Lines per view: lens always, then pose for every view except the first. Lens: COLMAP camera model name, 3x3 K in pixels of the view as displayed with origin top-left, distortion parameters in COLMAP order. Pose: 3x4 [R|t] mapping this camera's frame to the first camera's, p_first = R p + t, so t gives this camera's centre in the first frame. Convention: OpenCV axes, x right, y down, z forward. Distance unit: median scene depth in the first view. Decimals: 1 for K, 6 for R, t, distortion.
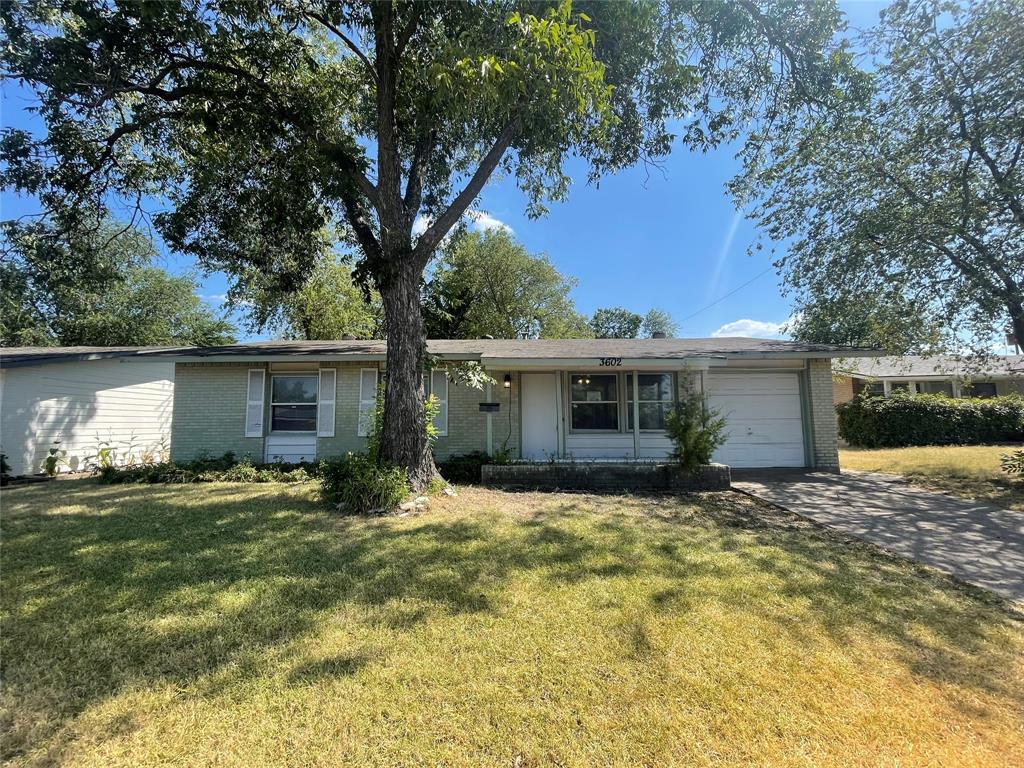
lens RADIAL K [[414.8, 0, 508.3], [0, 414.8, 385.3], [0, 0, 1]] dist [-0.000584, 0.000226]
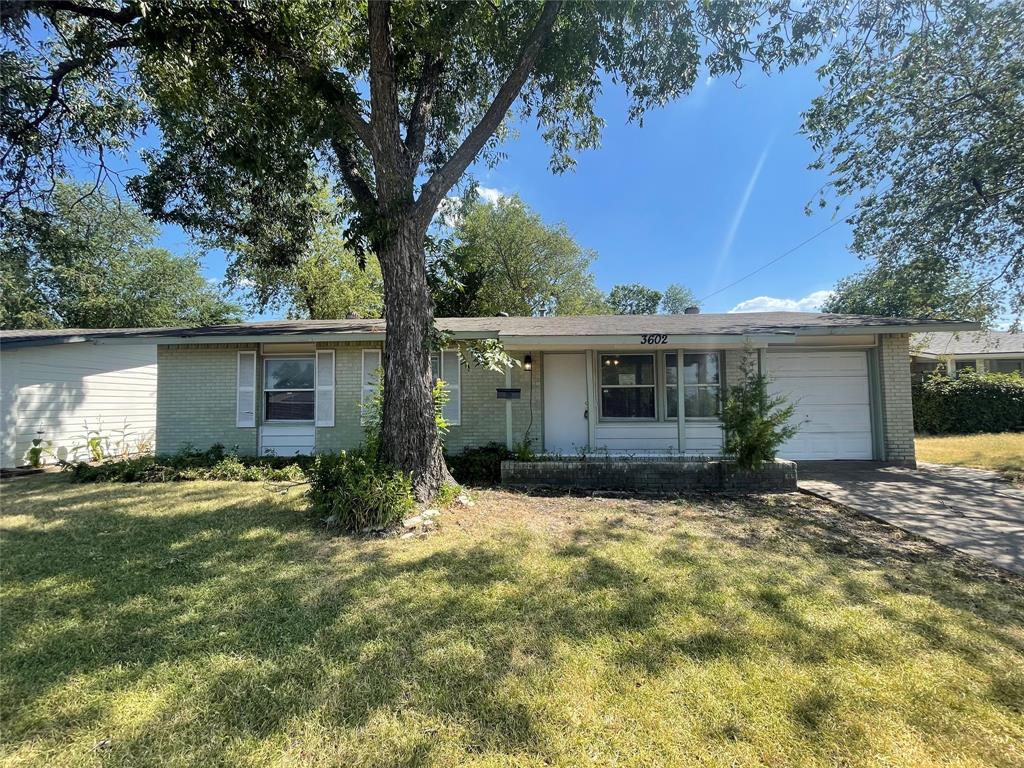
lens RADIAL K [[414.8, 0, 508.3], [0, 414.8, 385.3], [0, 0, 1]] dist [-0.000584, 0.000226]
pose [[0.999583, -0.005507, -0.028338, -0.024126], [0.006832, 0.998876, 0.046894, -0.005053], [0.028048, -0.047068, 0.998498, 0.154023]]
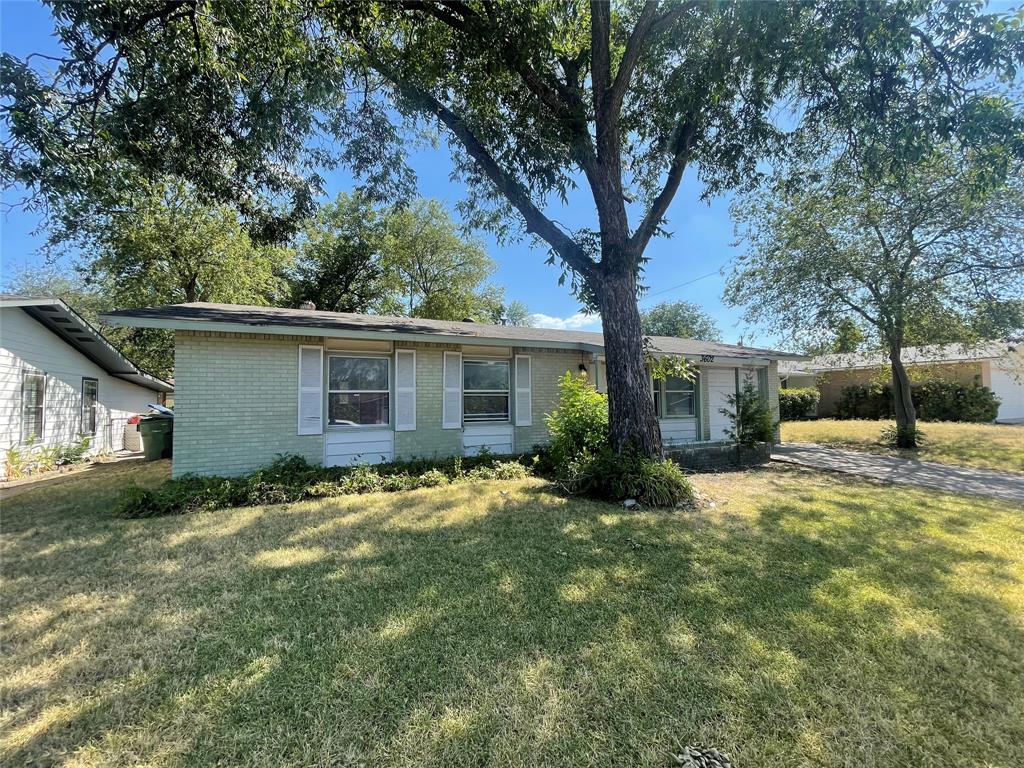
lens RADIAL K [[414.8, 0, 508.3], [0, 414.8, 385.3], [0, 0, 1]] dist [-0.000584, 0.000226]
pose [[0.900423, 0.012387, 0.434840, -0.774081], [-0.030868, 0.998894, 0.035464, -0.005739], [-0.433920, -0.045355, 0.899809, 0.194309]]
